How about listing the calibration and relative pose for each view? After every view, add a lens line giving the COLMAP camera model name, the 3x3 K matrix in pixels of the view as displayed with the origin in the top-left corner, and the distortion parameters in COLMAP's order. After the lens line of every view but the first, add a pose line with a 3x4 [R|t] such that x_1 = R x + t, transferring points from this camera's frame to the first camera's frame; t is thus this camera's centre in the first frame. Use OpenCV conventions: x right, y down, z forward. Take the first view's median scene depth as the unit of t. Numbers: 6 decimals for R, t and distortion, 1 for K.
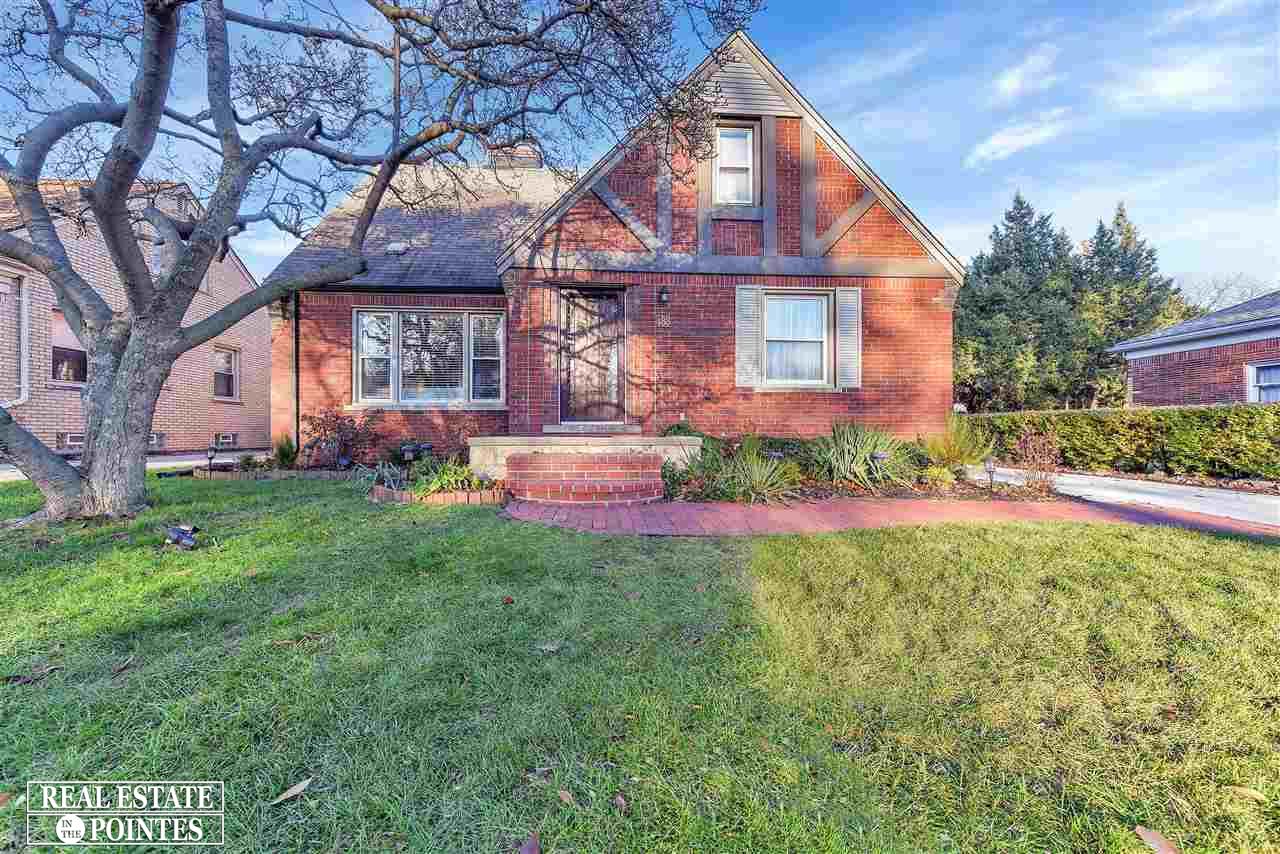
lens RADIAL K [[516.8, 0, 640.0], [0, 516.8, 427.0], [0, 0, 1]] dist [0.014413, 0.000006]
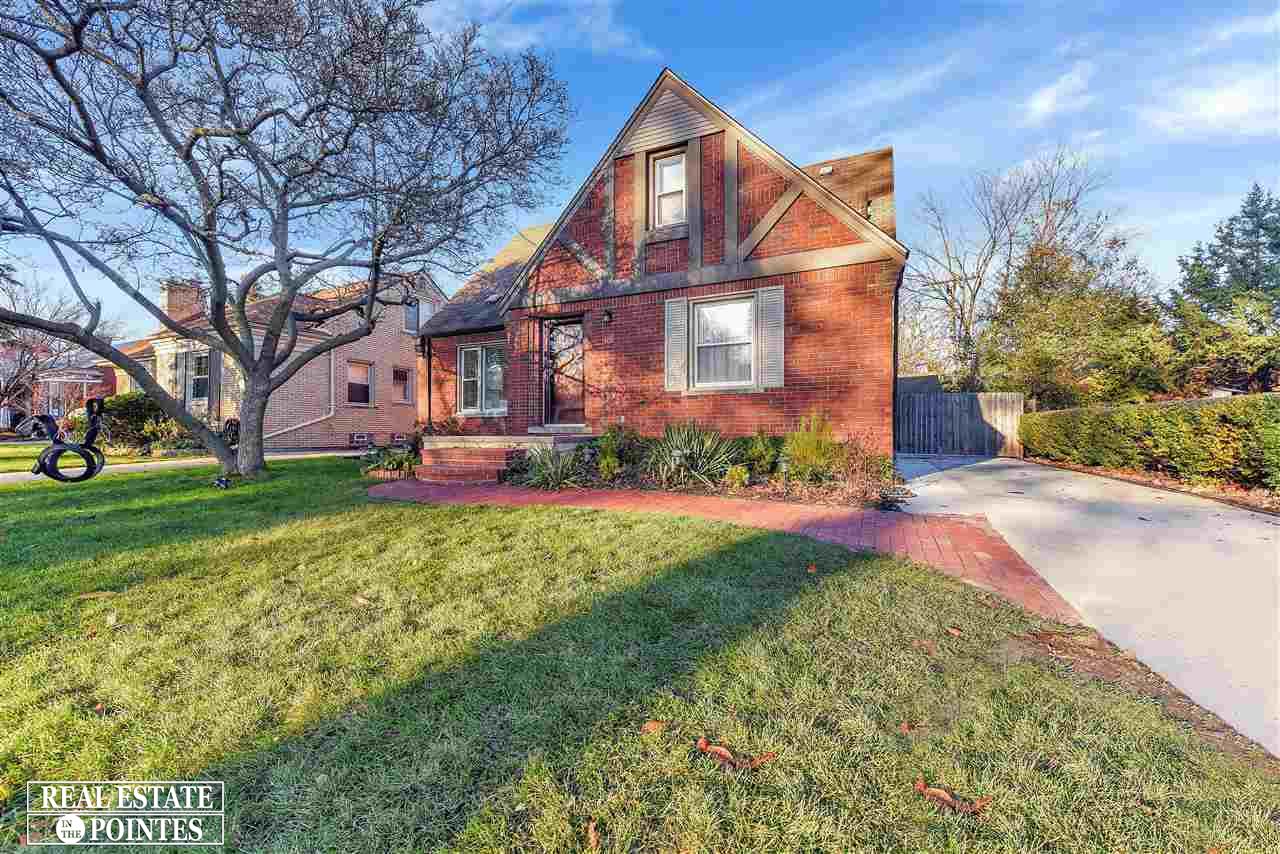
lens RADIAL K [[516.8, 0, 640.0], [0, 516.8, 427.0], [0, 0, 1]] dist [0.014413, 0.000006]
pose [[0.869216, -0.007648, -0.494373, 0.686044], [0.007743, 0.999968, -0.001856, 0.000480], [0.494371, -0.002215, 0.869248, 0.008624]]
